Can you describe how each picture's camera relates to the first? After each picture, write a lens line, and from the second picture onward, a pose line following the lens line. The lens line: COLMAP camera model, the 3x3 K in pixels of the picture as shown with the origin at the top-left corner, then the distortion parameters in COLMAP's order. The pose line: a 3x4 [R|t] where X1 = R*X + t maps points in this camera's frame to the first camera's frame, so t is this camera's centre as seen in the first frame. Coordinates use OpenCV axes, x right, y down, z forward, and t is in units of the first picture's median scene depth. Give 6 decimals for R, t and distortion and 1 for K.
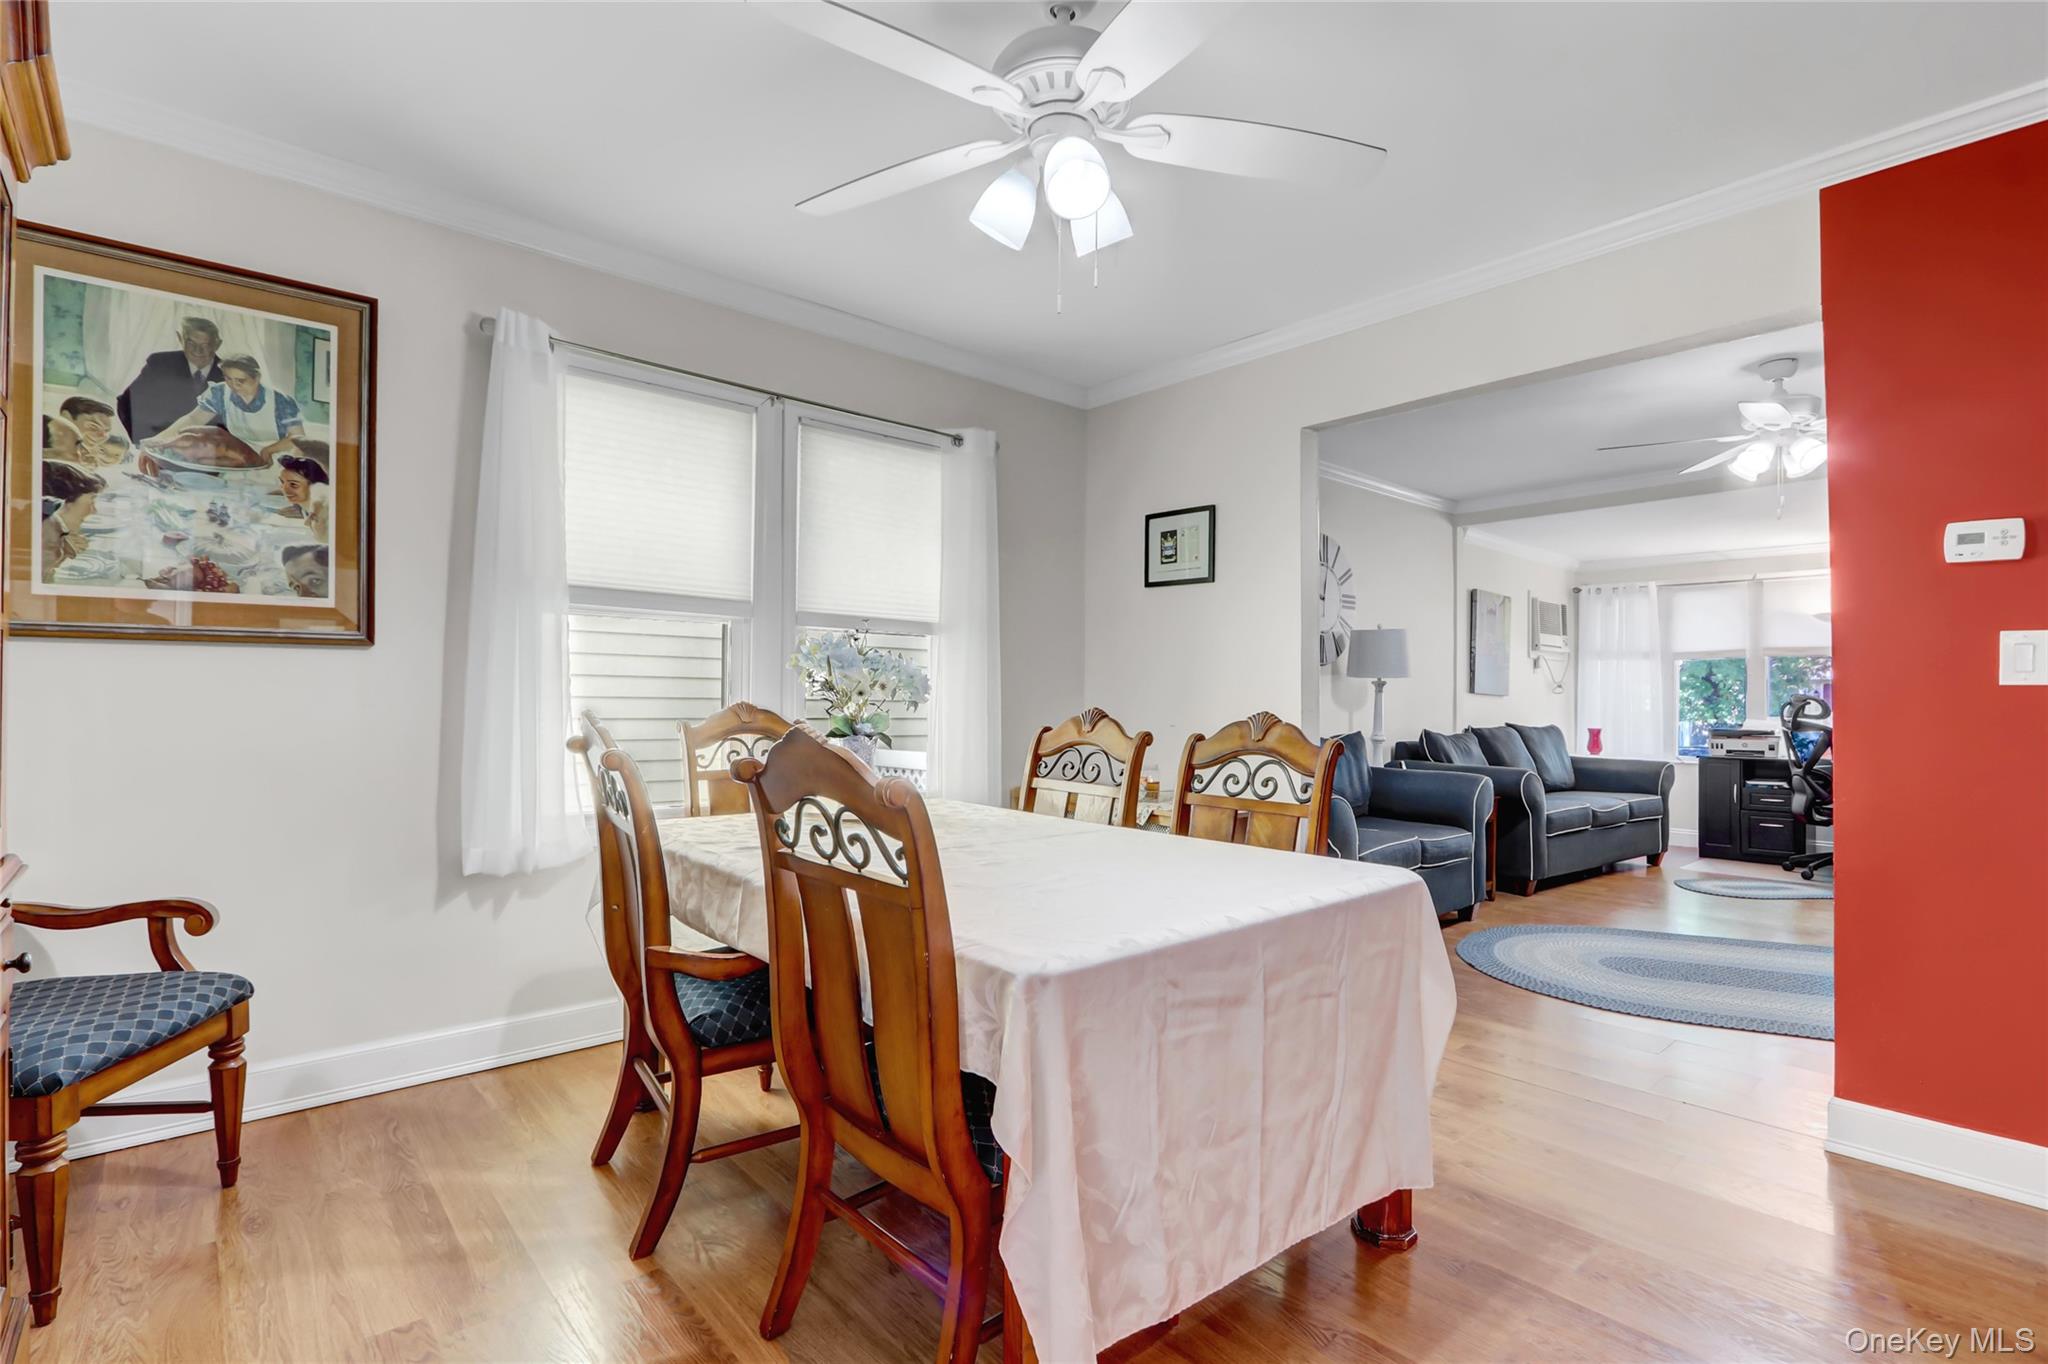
lens RADIAL K [[968.3, 0, 1019.5], [0, 968.3, 691.3], [0, 0, 1]] dist [-0.016180, -0.000358]
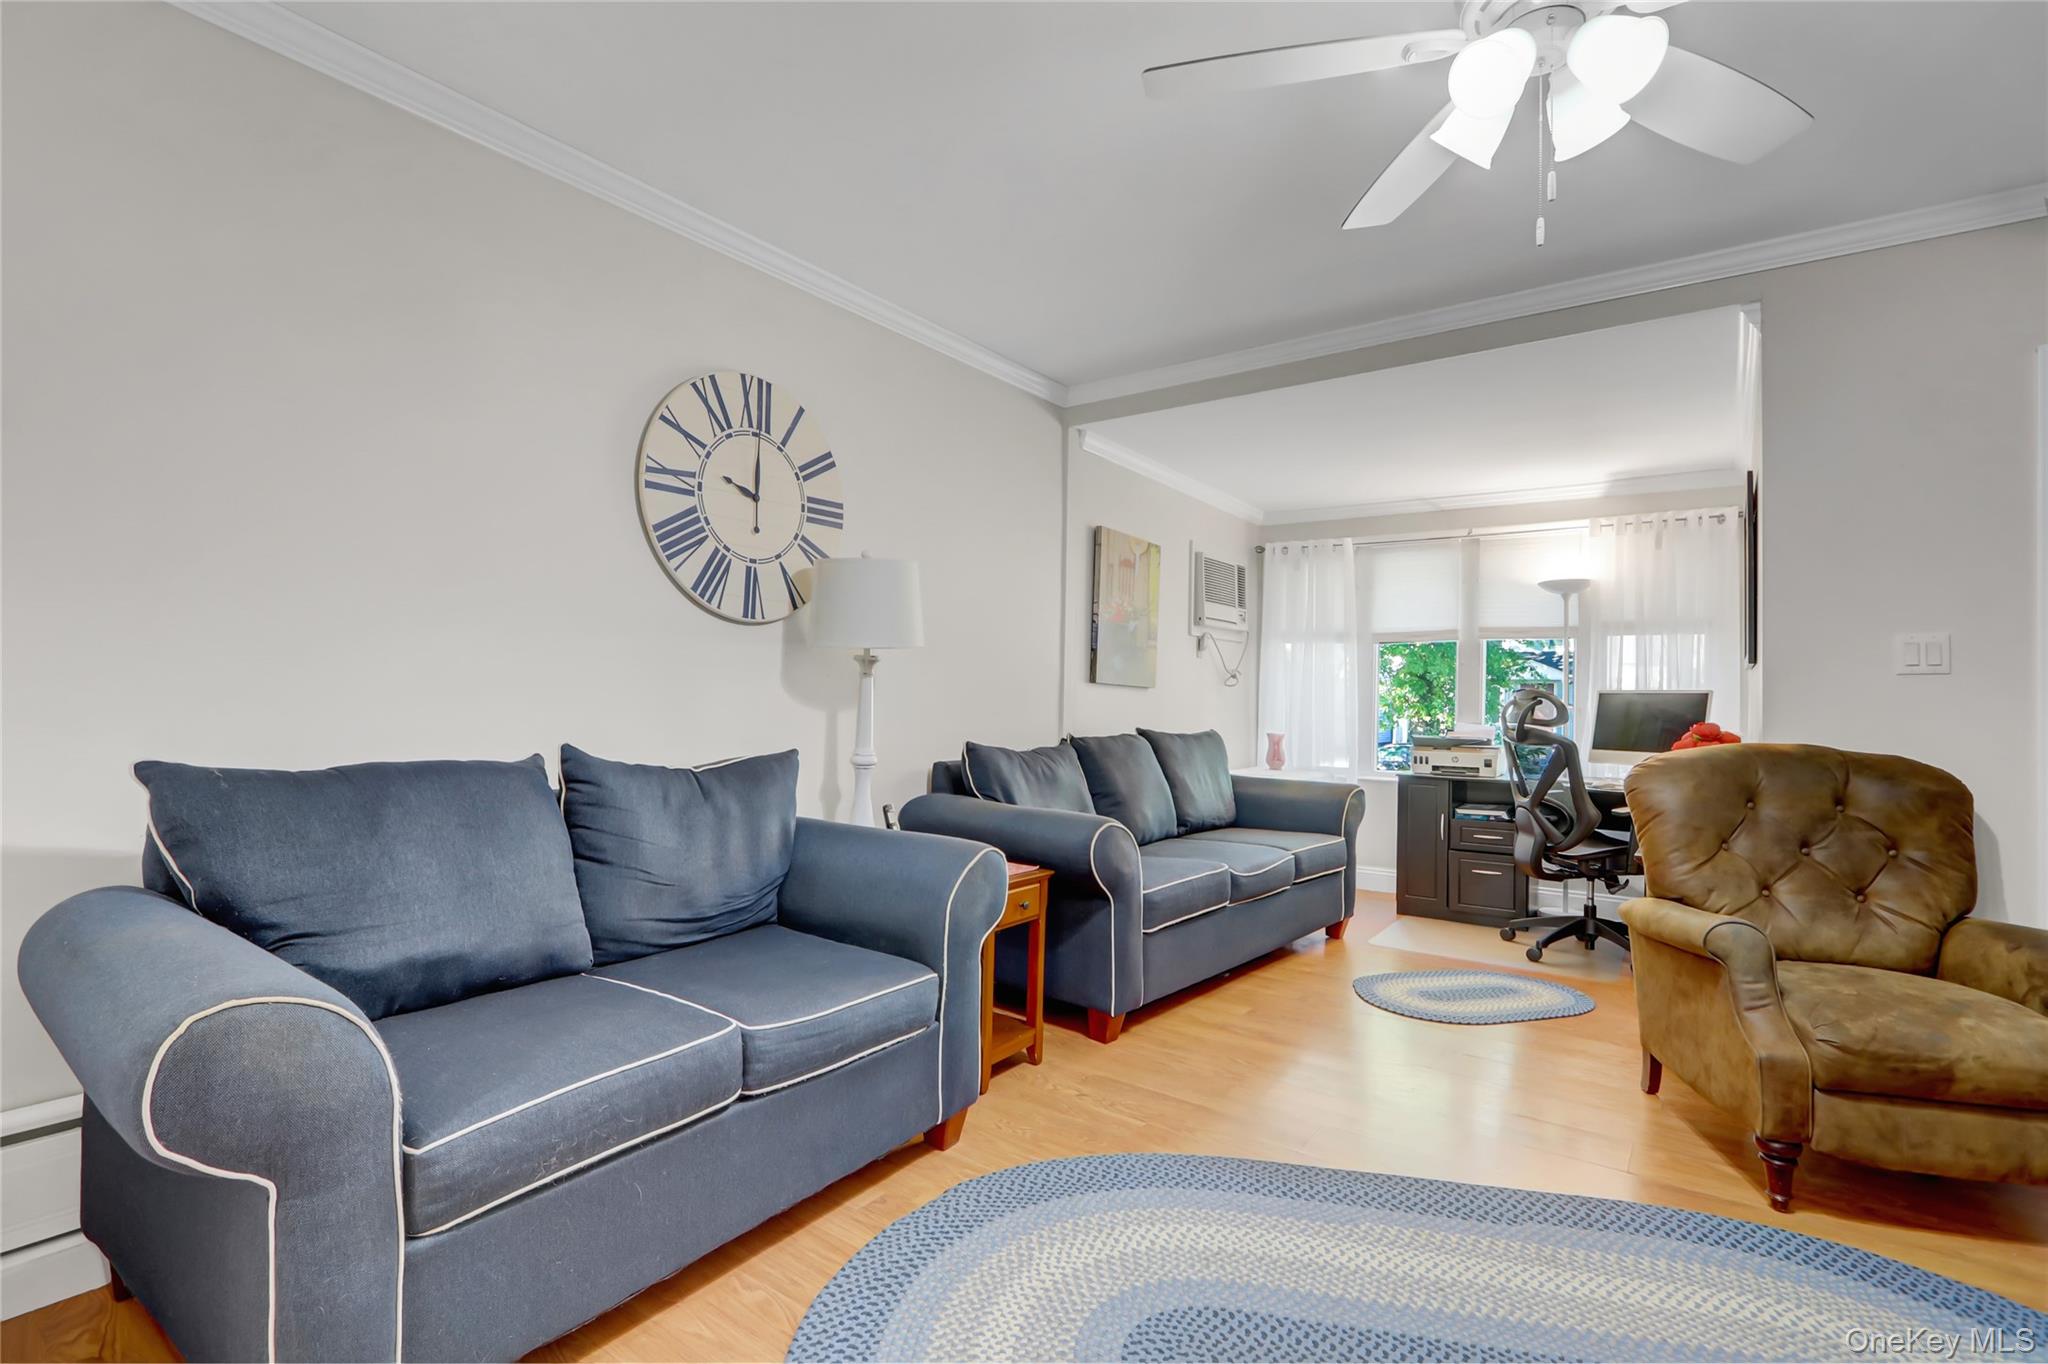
lens RADIAL K [[953.6, 0, 1020.5], [0, 953.6, 680.0], [0, 0, 1]] dist [-0.020732, 0.006001]
pose [[0.976146, 0.014310, 0.216641, 0.284912], [-0.013638, 0.999896, -0.004593, 0.003849], [-0.216685, 0.001529, 0.976240, 0.378219]]
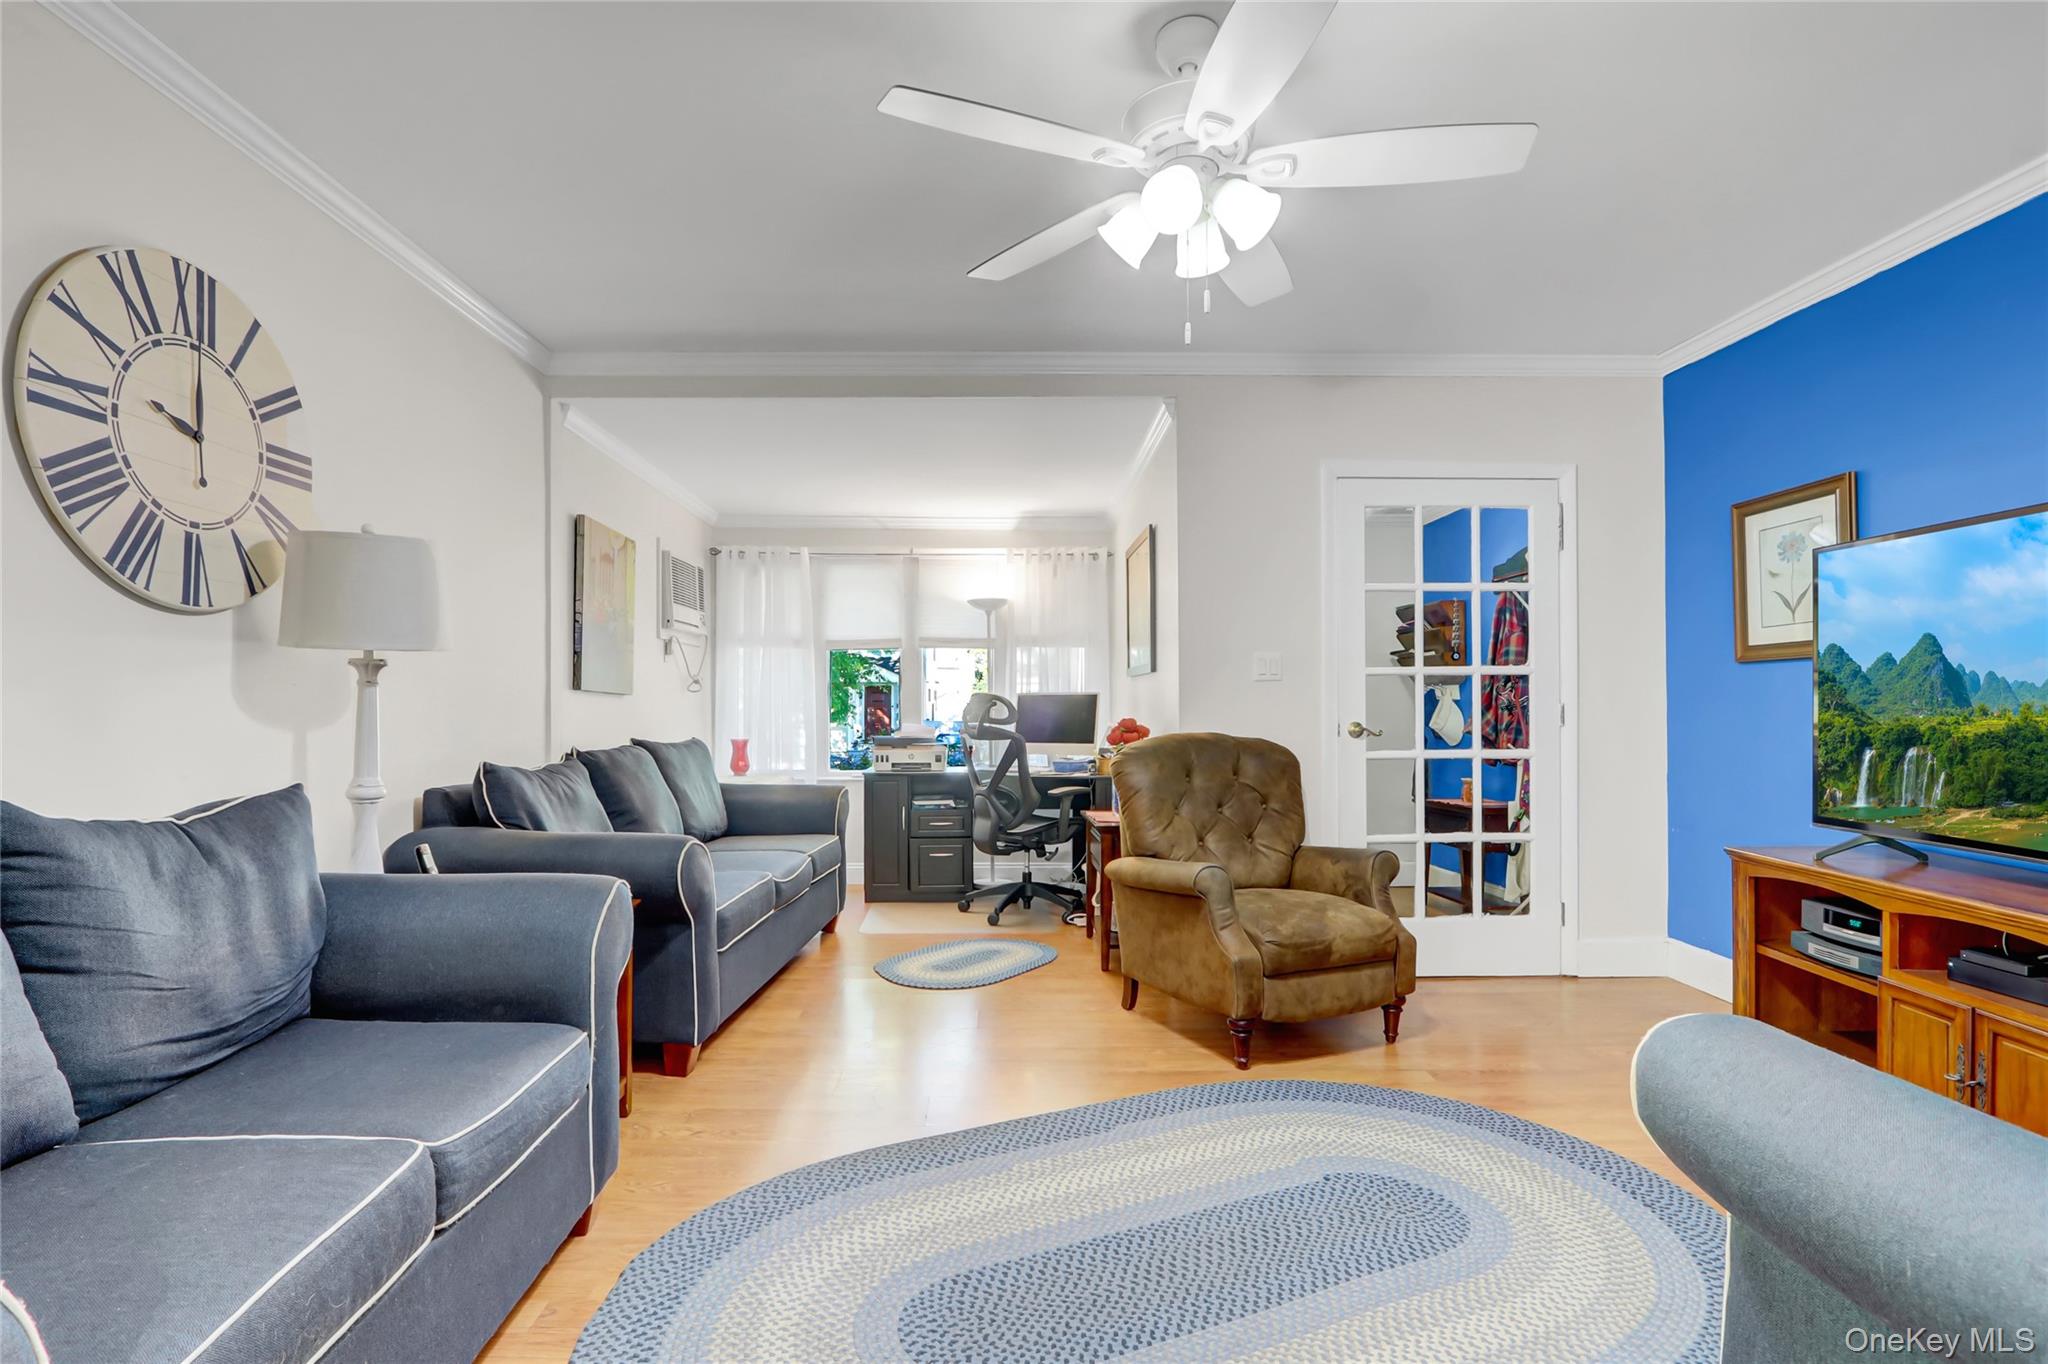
lens RADIAL K [[967.5, 0, 1001.0], [0, 967.5, 700.4], [0, 0, 1]] dist [-0.015812, 0.001635]
pose [[0.650079, -0.002626, 0.759862, 0.192705], [-0.004911, 0.999959, 0.007658, 0.002654], [-0.759851, -0.008710, 0.650039, 0.425909]]
